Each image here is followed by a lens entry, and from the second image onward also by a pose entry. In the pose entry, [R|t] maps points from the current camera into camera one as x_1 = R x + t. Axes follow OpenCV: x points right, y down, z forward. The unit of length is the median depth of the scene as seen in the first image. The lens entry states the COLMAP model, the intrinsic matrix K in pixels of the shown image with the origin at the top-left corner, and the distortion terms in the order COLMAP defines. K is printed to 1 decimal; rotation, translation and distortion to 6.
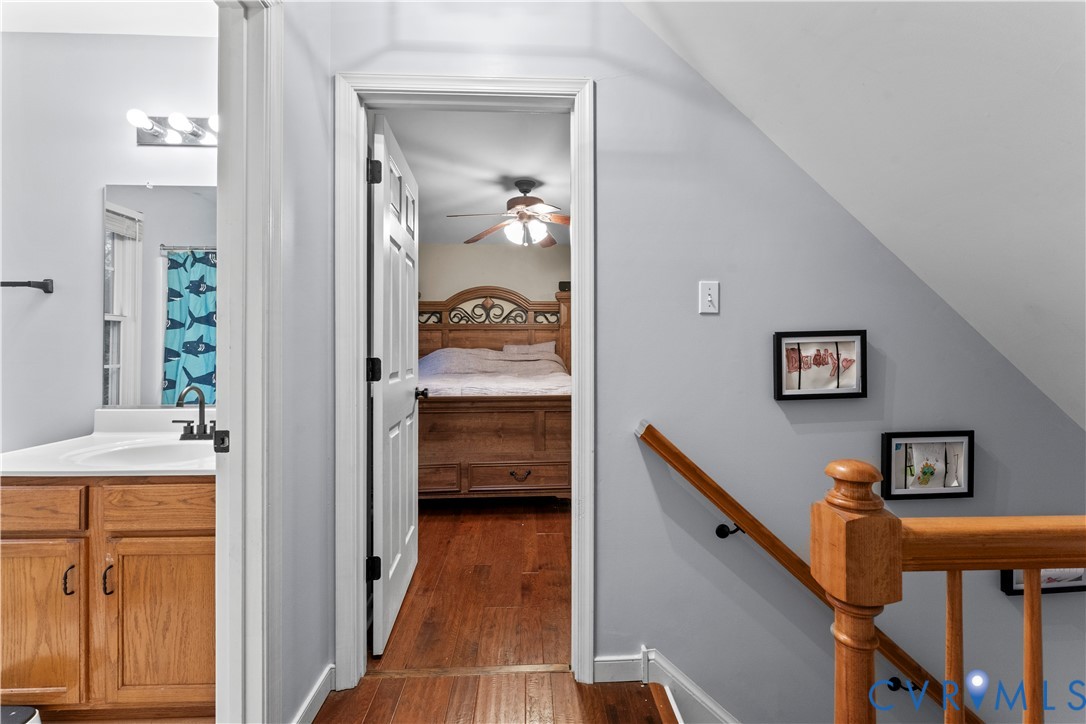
lens RADIAL K [[459.1, 0, 534.8], [0, 459.1, 340.4], [0, 0, 1]] dist [-0.002314, -0.000501]
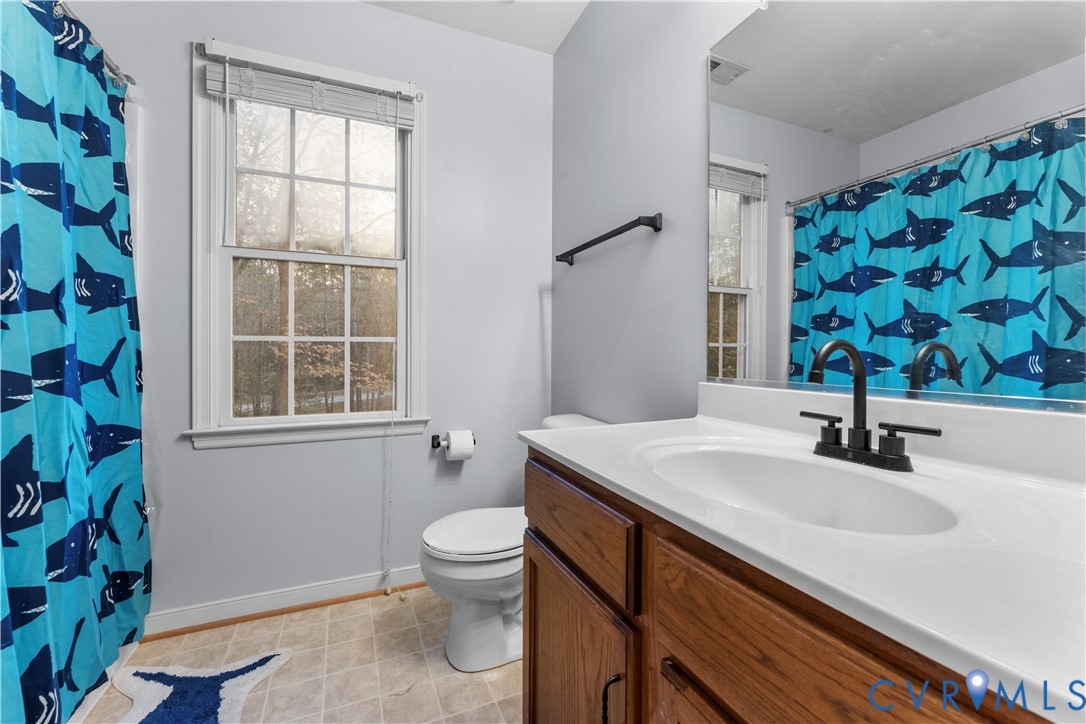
lens RADIAL K [[459.1, 0, 538.4], [0, 459.1, 355.7], [0, 0, 1]] dist [-0.002314, -0.000501]
pose [[0.375414, 0.013745, -0.926755, -0.214031], [0.013556, 0.999702, 0.020318, 0.049188], [0.926758, -0.020190, 0.375115, 0.269962]]
